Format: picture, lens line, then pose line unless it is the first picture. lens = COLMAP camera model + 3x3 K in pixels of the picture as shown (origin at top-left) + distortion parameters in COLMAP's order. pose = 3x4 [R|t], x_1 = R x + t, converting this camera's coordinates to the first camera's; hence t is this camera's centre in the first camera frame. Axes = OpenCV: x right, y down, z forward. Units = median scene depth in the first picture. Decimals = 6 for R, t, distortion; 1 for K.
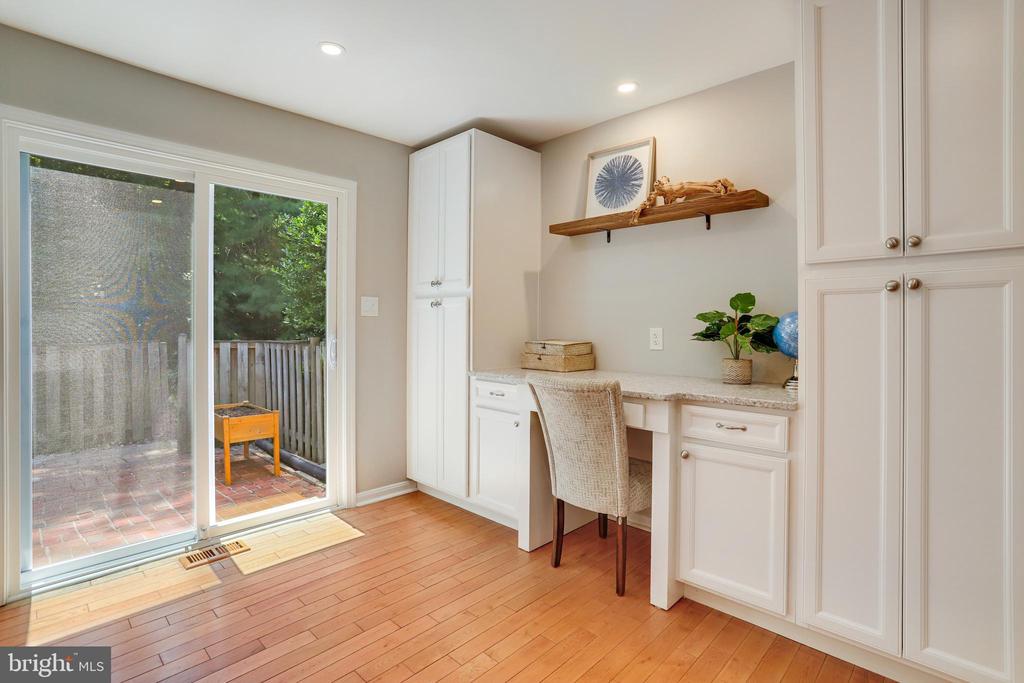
lens RADIAL K [[499.2, 0, 512.1], [0, 499.2, 322.6], [0, 0, 1]] dist [-0.051940, 0.024572]
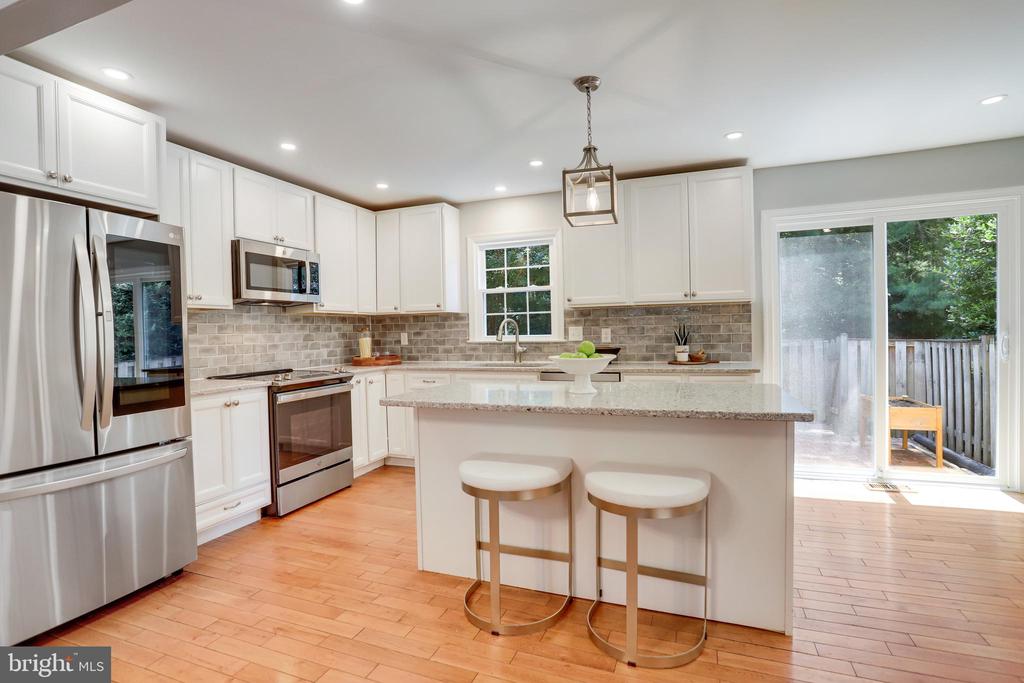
lens RADIAL K [[506.8, 0, 515.3], [0, 506.8, 344.8], [0, 0, 1]] dist [-0.055197, 0.027519]
pose [[0.407634, 0.012369, -0.913062, 0.220658], [0.027061, 0.999305, 0.025619, -0.002587], [0.912745, -0.035152, 0.407016, -0.487077]]
